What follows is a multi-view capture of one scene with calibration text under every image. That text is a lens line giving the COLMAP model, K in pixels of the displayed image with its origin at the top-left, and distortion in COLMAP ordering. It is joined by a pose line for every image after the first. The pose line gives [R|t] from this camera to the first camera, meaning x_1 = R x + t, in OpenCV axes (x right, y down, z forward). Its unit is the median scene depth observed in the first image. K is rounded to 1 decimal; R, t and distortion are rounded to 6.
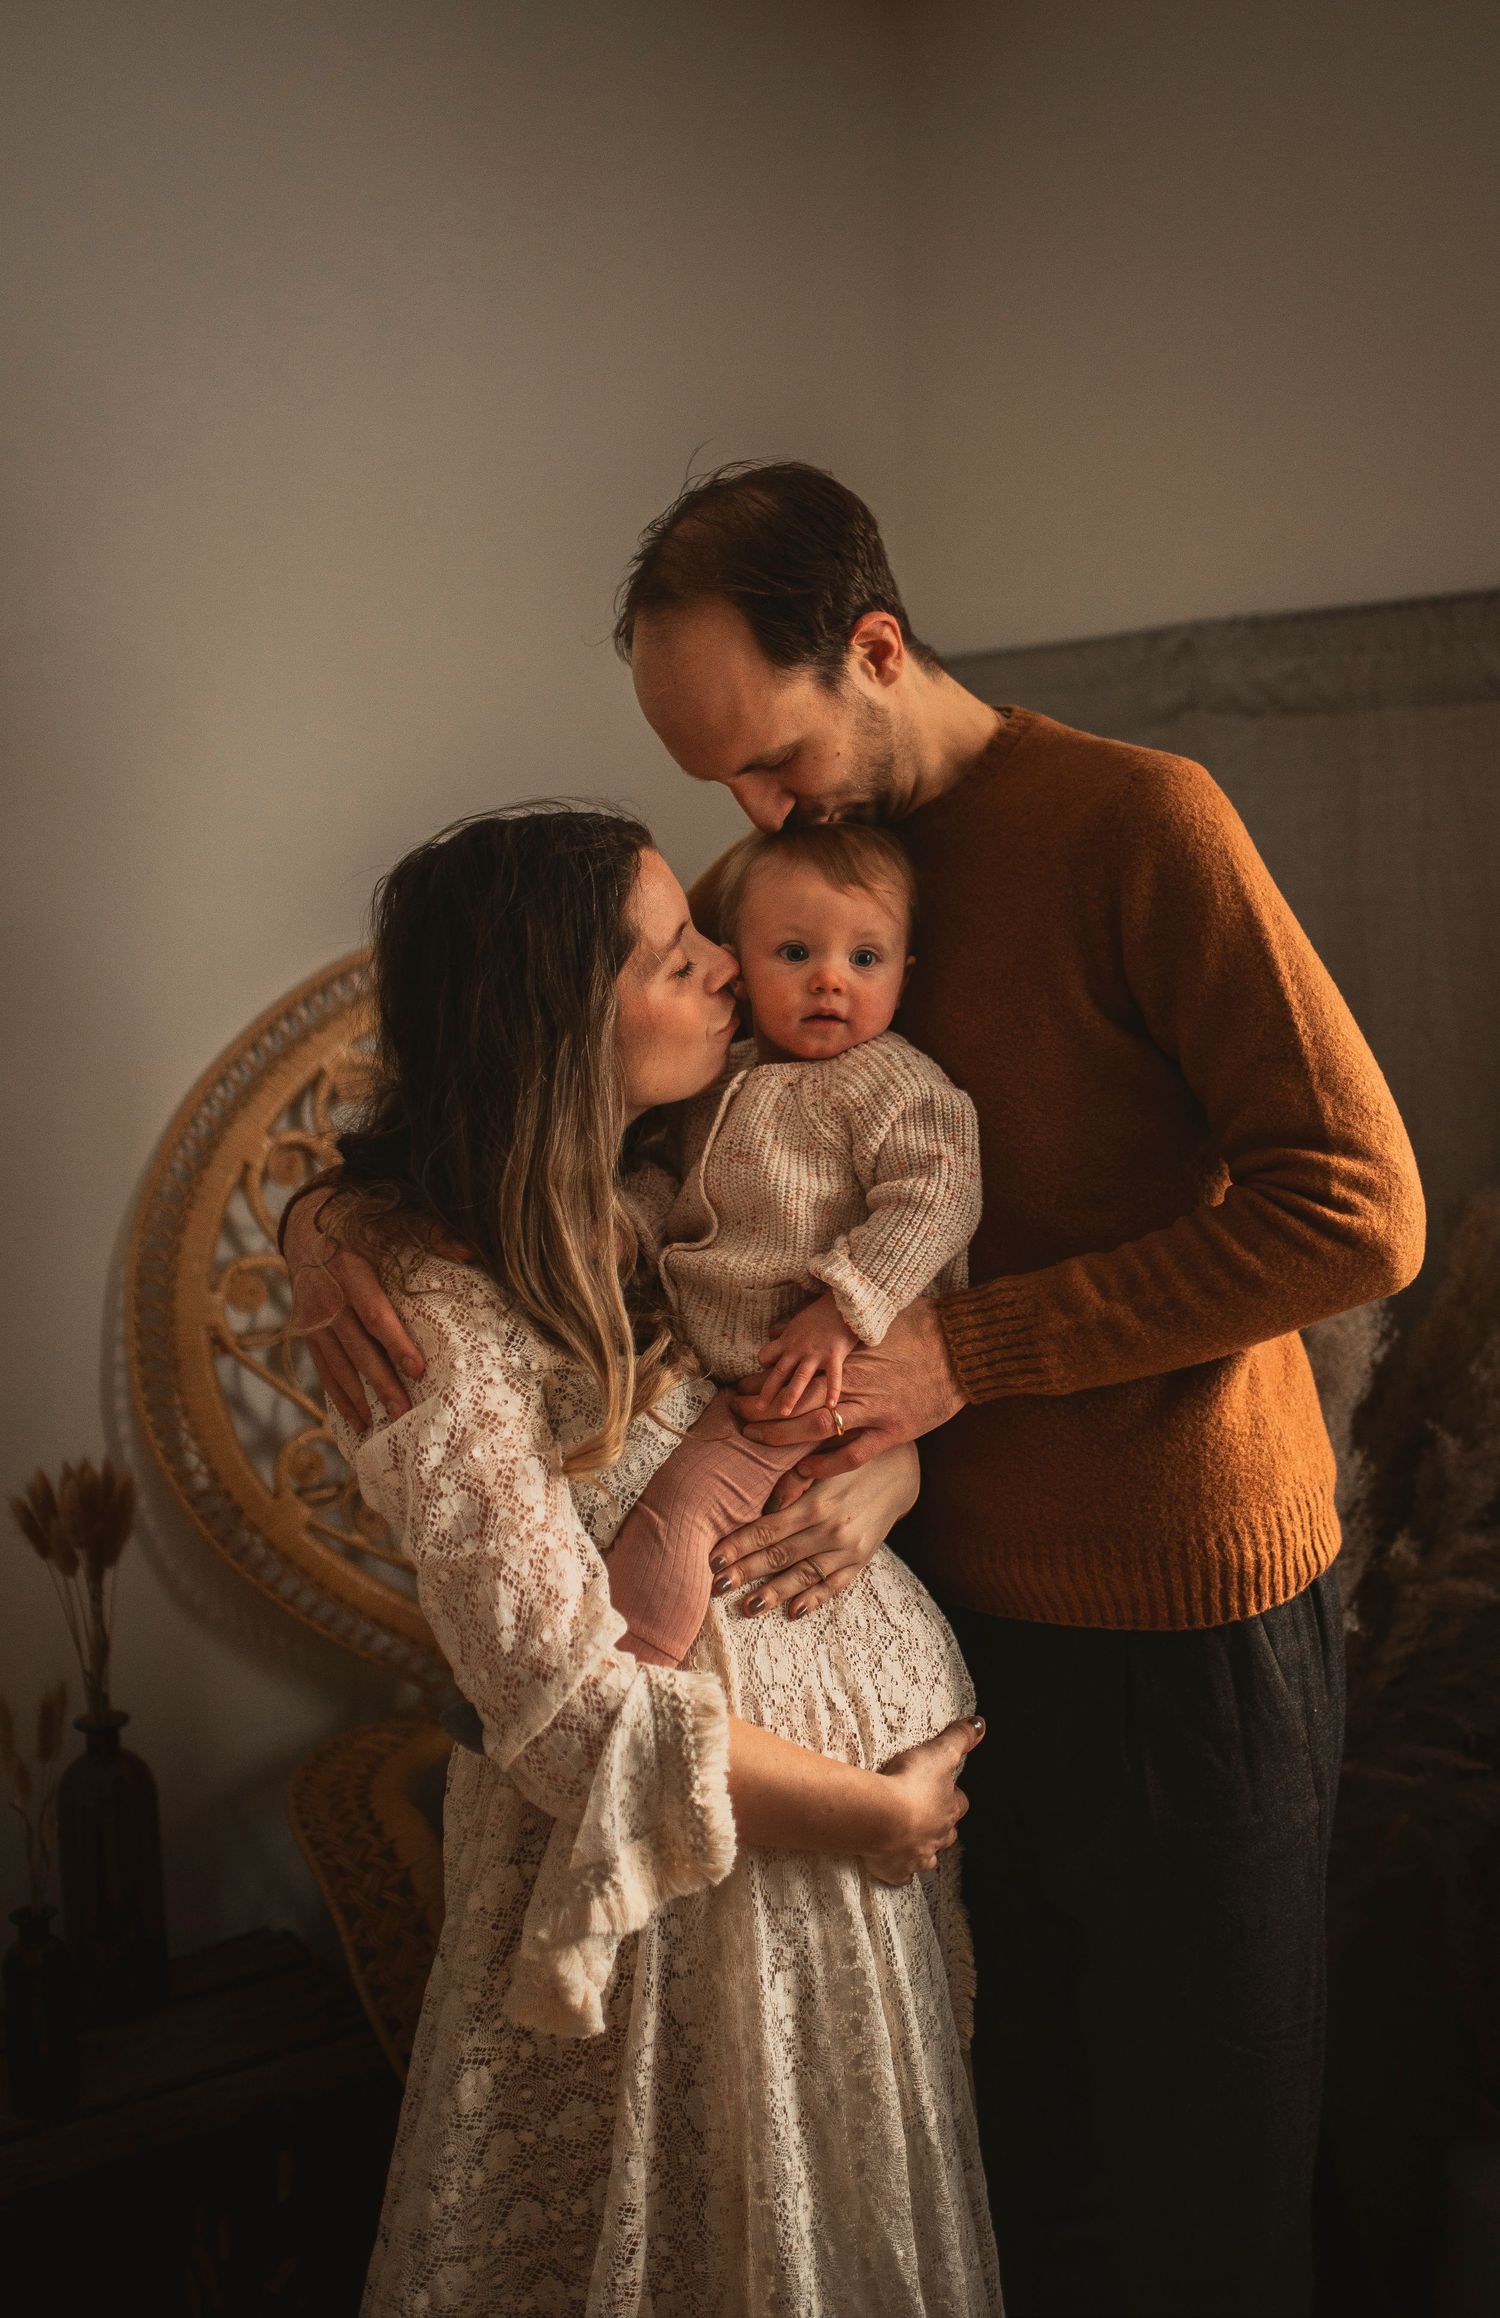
lens RADIAL K [[2536.4, 0, 775.6], [0, 2536.4, 1064.4], [0, 0, 1]] dist [0.063413, 0.000000]
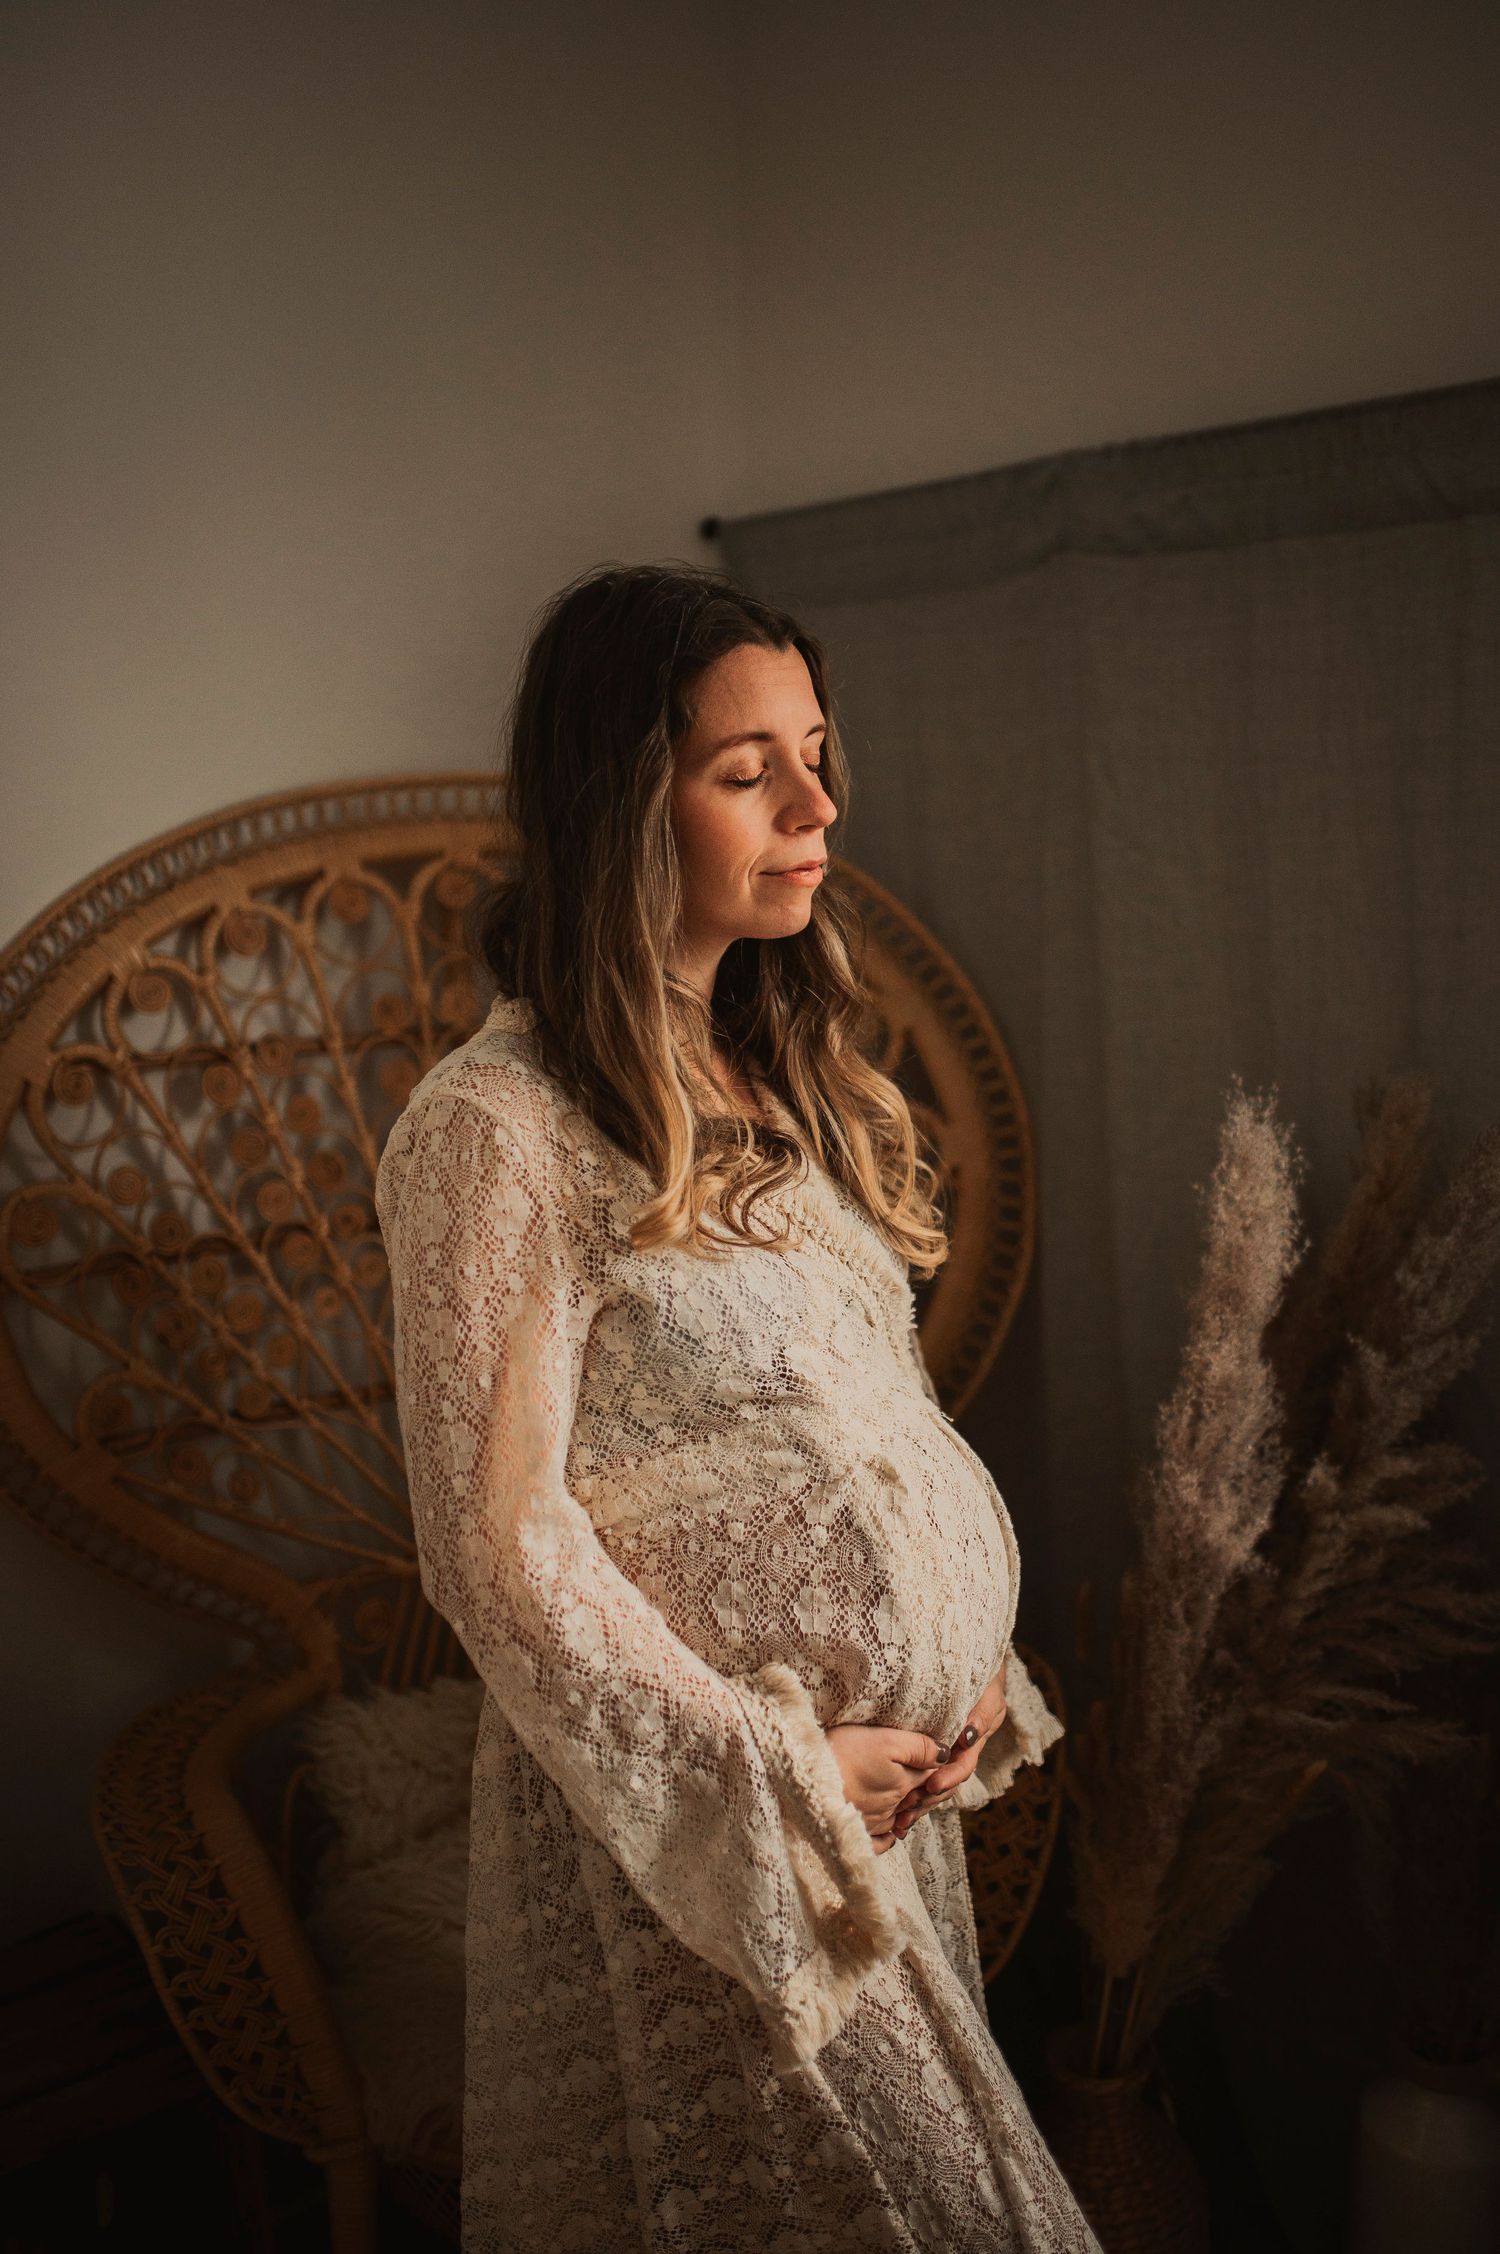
lens RADIAL K [[2208.5, 0, 755.1], [0, 2208.5, 1124.7], [0, 0, 1]] dist [0.012903, 0.000000]
pose [[0.999127, -0.028450, 0.030595, 0.026023], [0.026265, 0.997231, 0.069575, 0.007121], [-0.032490, -0.068711, 0.997107, 0.233127]]
